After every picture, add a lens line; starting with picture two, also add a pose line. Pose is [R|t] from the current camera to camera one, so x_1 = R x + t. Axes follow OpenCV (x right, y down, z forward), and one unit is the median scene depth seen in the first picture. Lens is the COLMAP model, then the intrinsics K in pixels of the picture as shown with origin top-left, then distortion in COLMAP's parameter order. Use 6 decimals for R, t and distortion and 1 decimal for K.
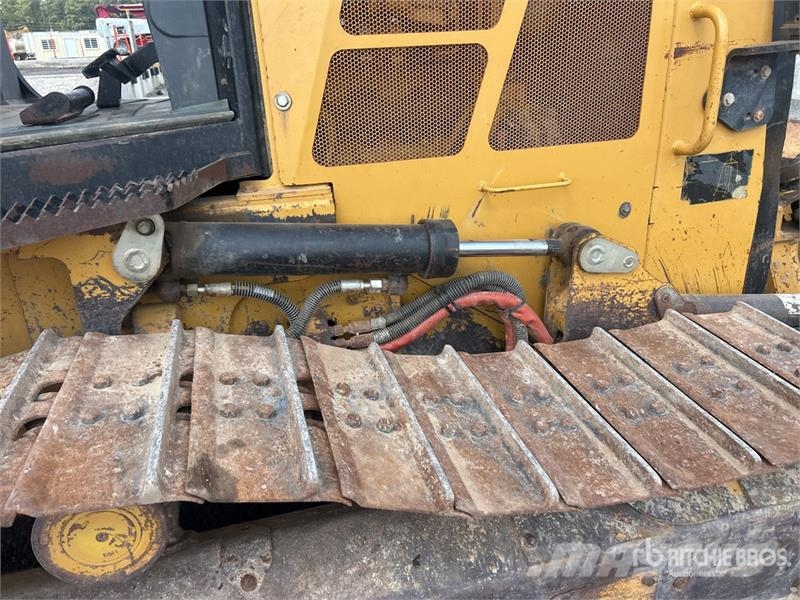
lens RADIAL K [[618.3, 0, 400.3], [0, 618.3, 299.2], [0, 0, 1]] dist [0.042342, -0.060455]
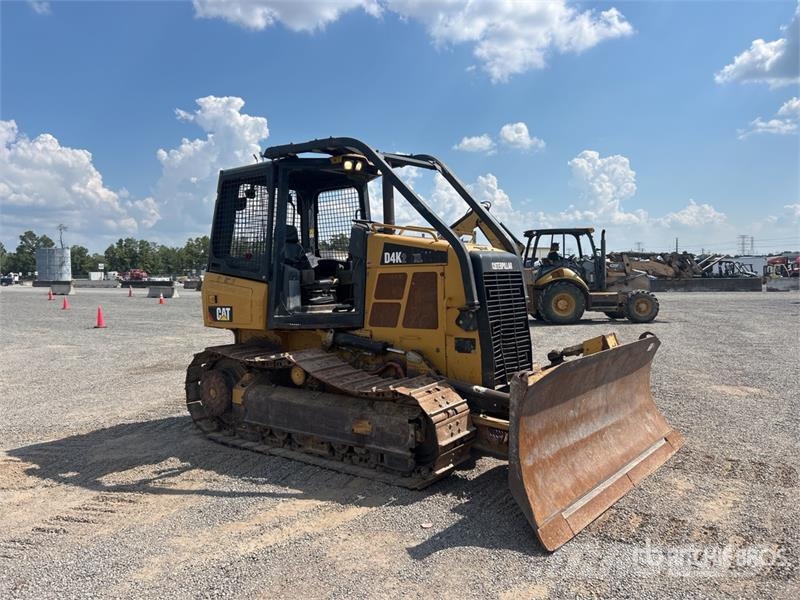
lens RADIAL K [[618.3, 0, 400.3], [0, 618.3, 299.6], [0, 0, 1]] dist [0.042342, -0.060455]
pose [[0.584943, 0.052994, -0.809341, 2.872704], [-0.330066, 0.927052, -0.177851, 0.259681], [0.740876, 0.371169, 0.559764, -1.109053]]
